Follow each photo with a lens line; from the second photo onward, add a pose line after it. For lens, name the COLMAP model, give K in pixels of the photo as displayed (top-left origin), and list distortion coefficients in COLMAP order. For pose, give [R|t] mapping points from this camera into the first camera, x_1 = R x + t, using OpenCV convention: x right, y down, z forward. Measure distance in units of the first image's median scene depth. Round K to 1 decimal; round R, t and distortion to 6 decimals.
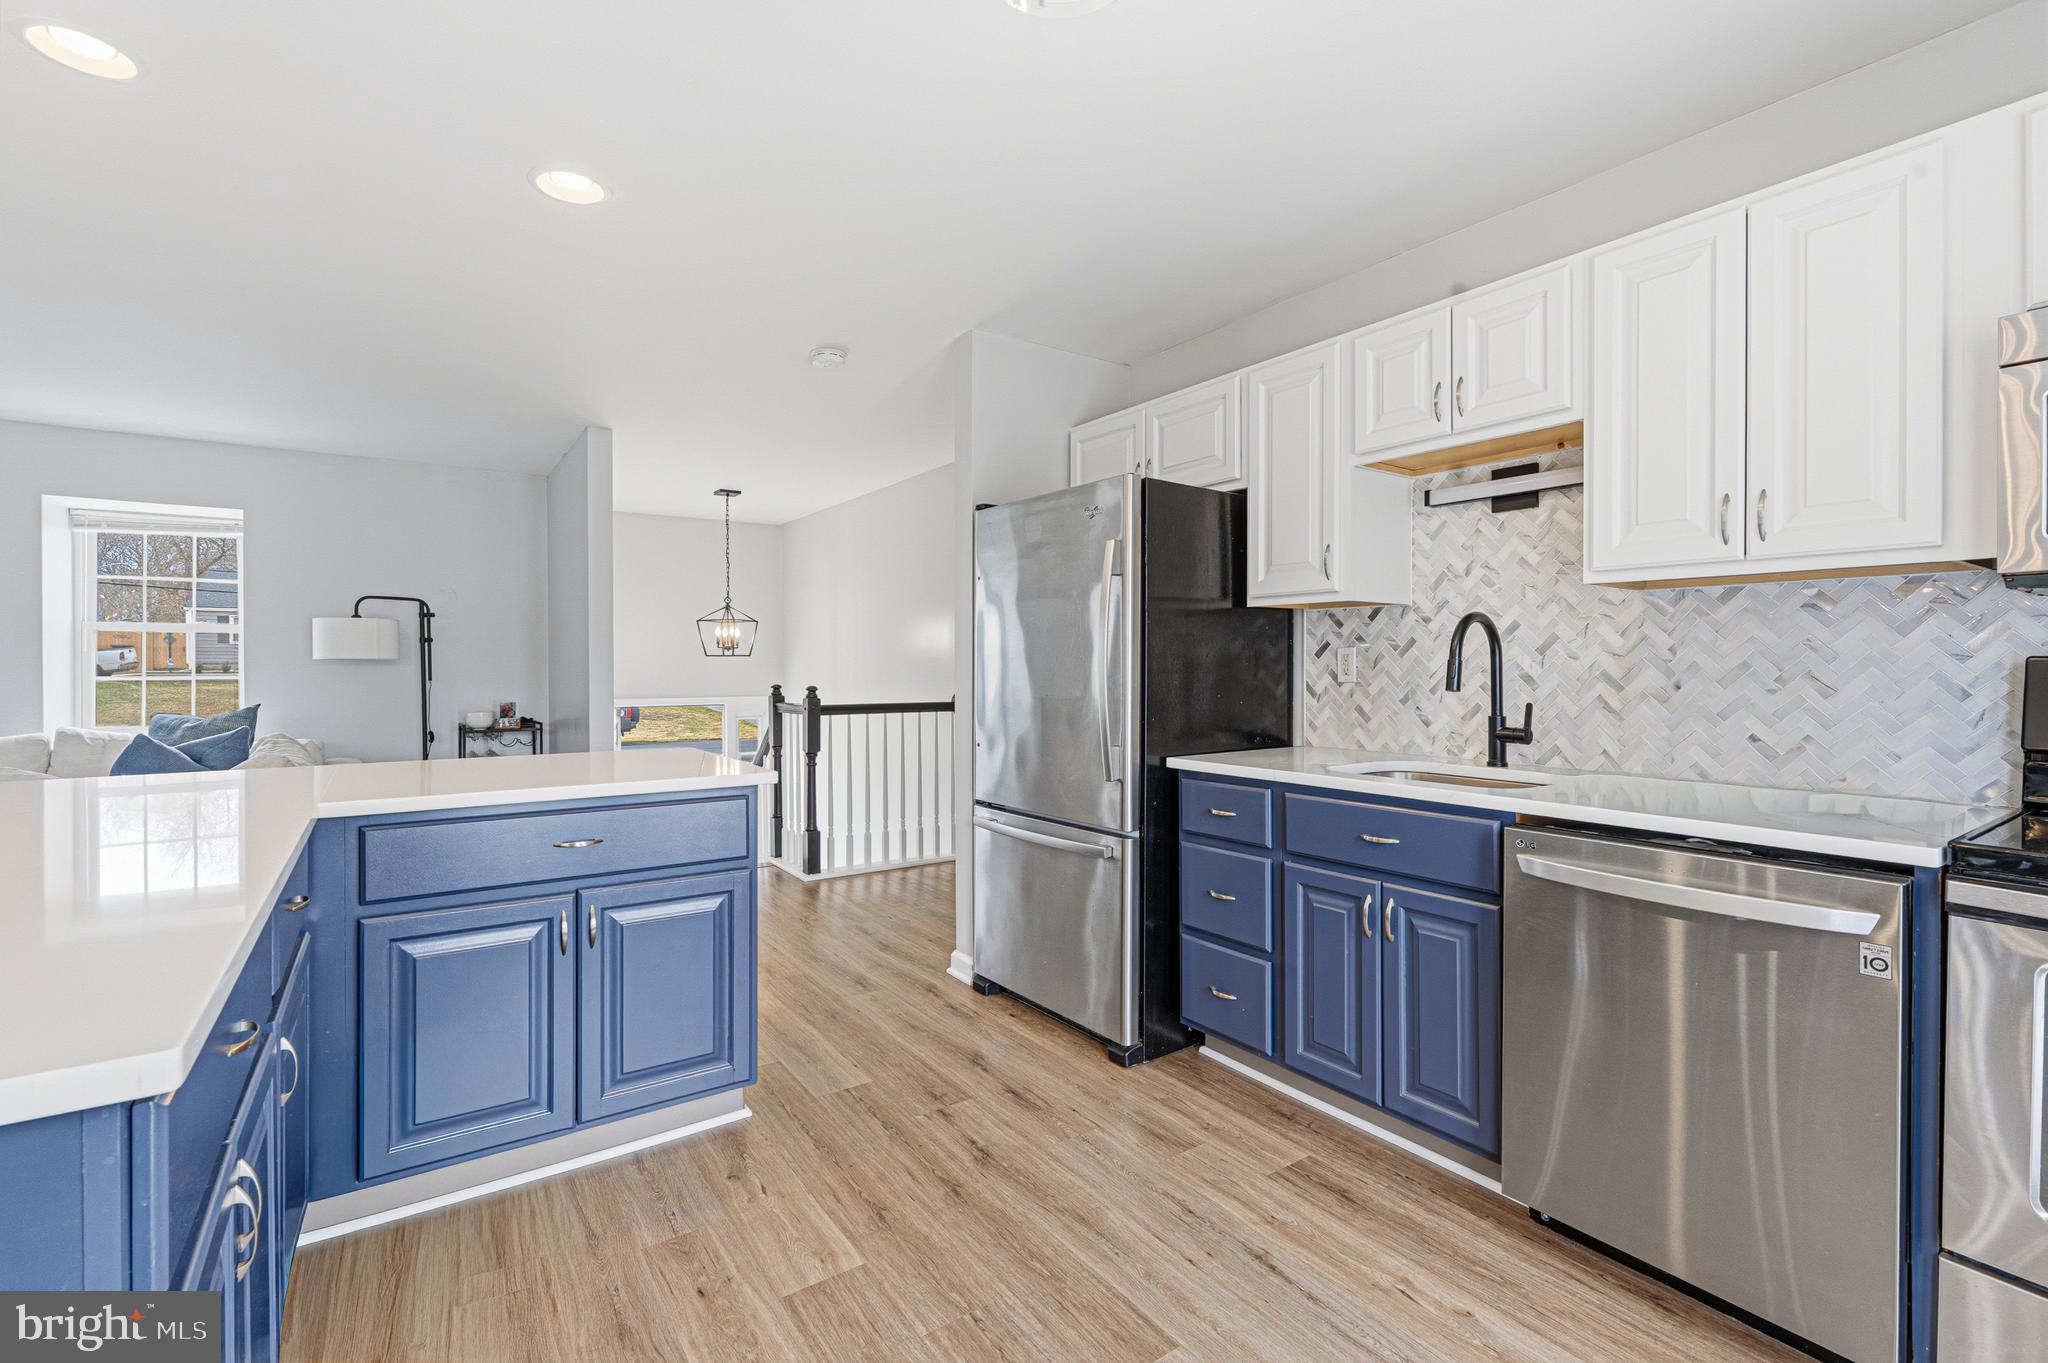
lens RADIAL K [[917.3, 0, 1020.0], [0, 917.3, 666.6], [0, 0, 1]] dist [-0.000303, -0.000182]
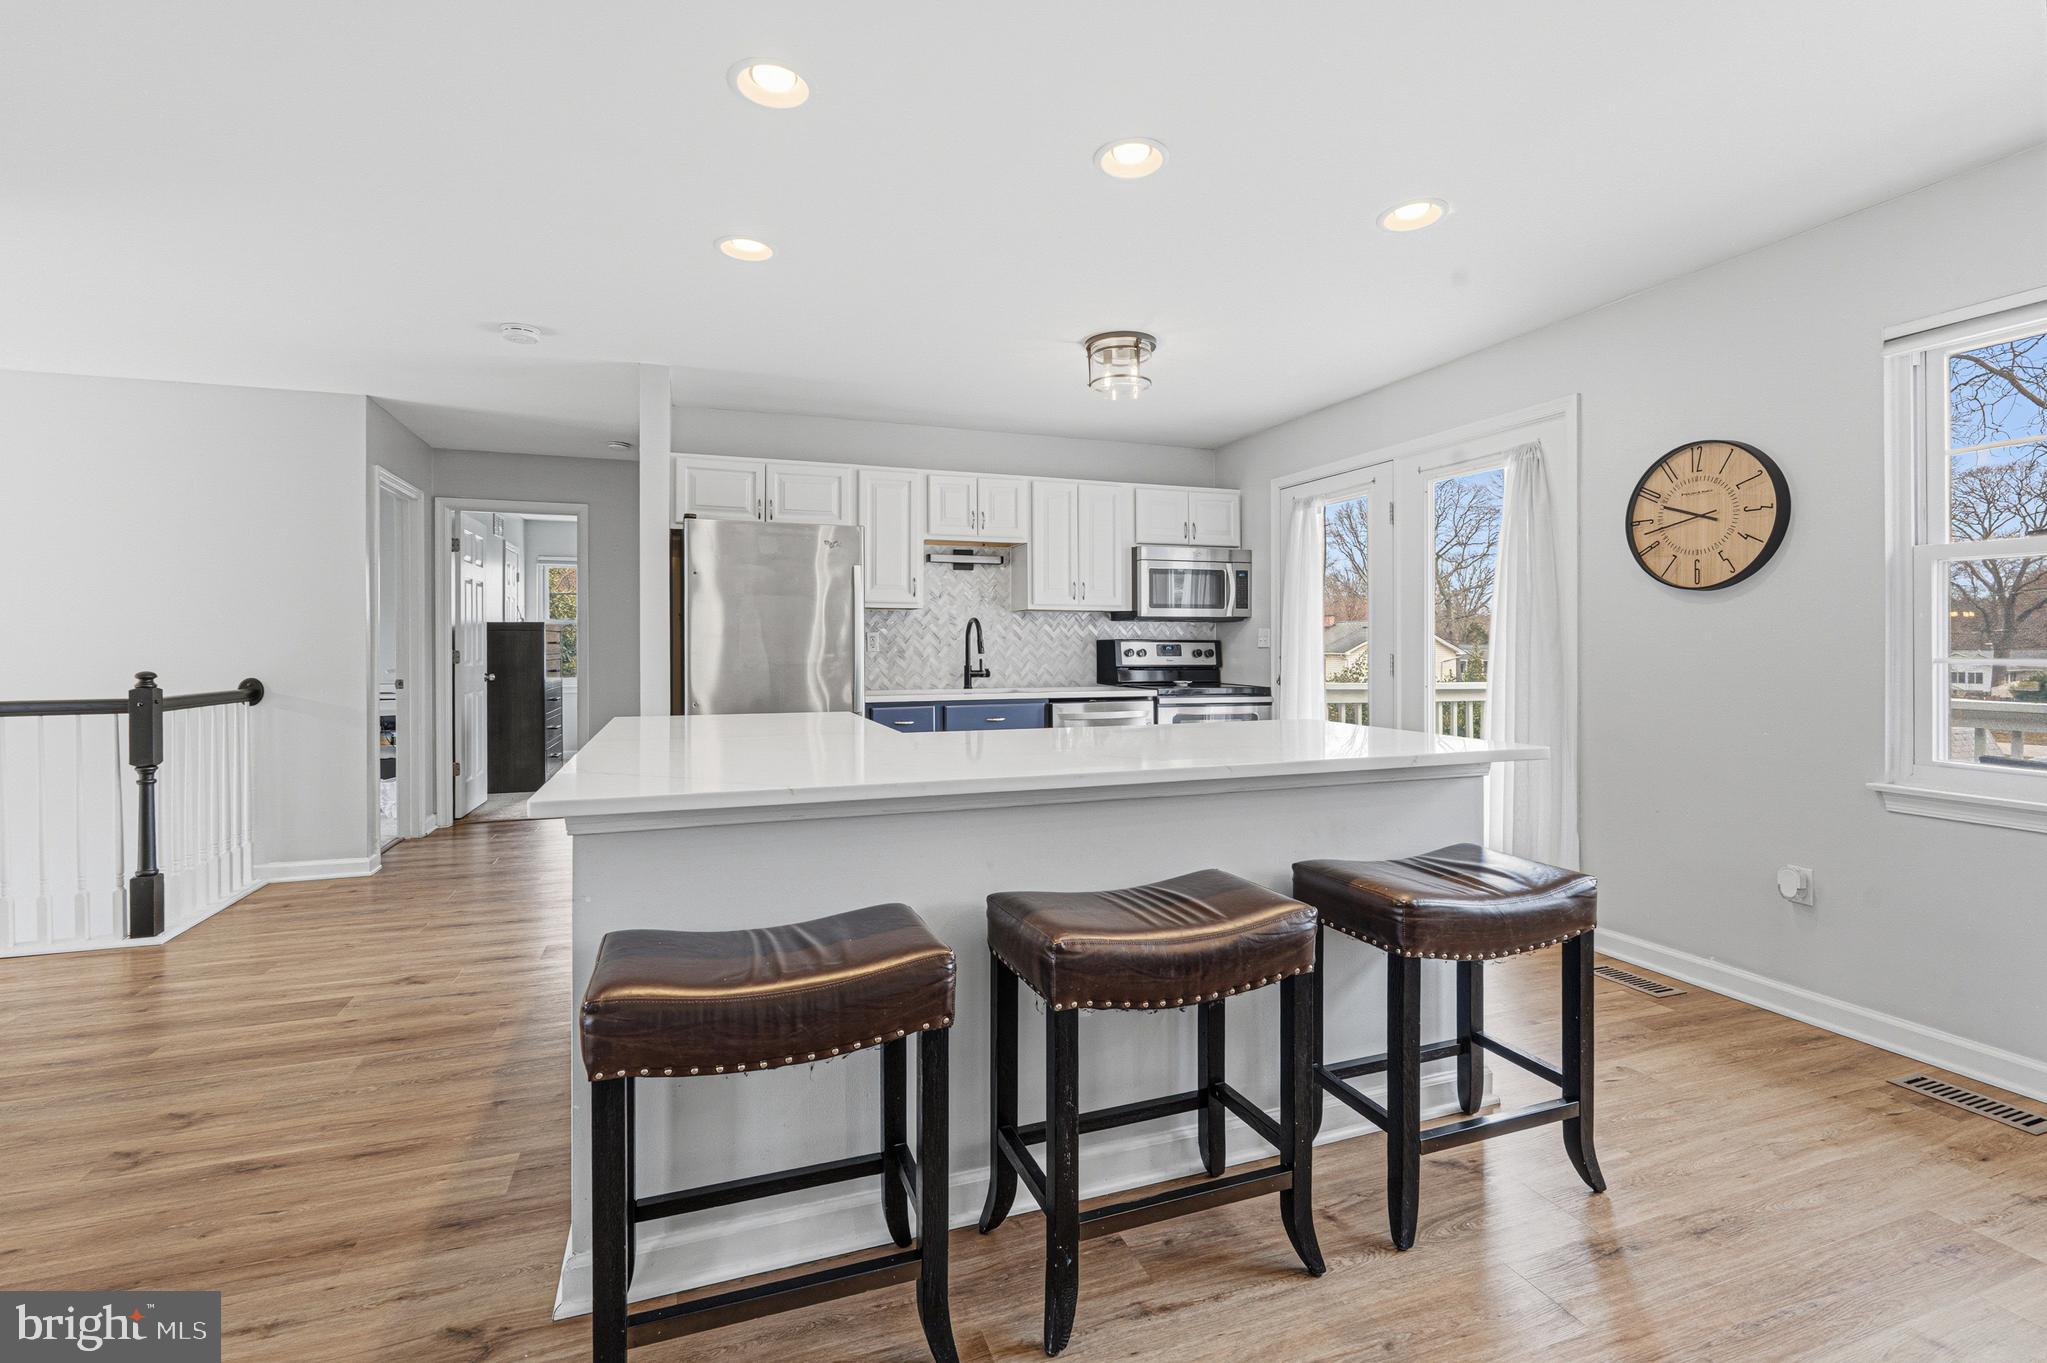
lens RADIAL K [[925.8, 0, 1024.0], [0, 925.8, 652.5], [0, 0, 1]] dist [-0.001890, -0.000111]
pose [[0.243680, -0.005921, 0.969838, -1.441722], [0.005246, 0.999975, 0.004787, 0.012189], [-0.969841, 0.003922, 0.243705, 0.309699]]
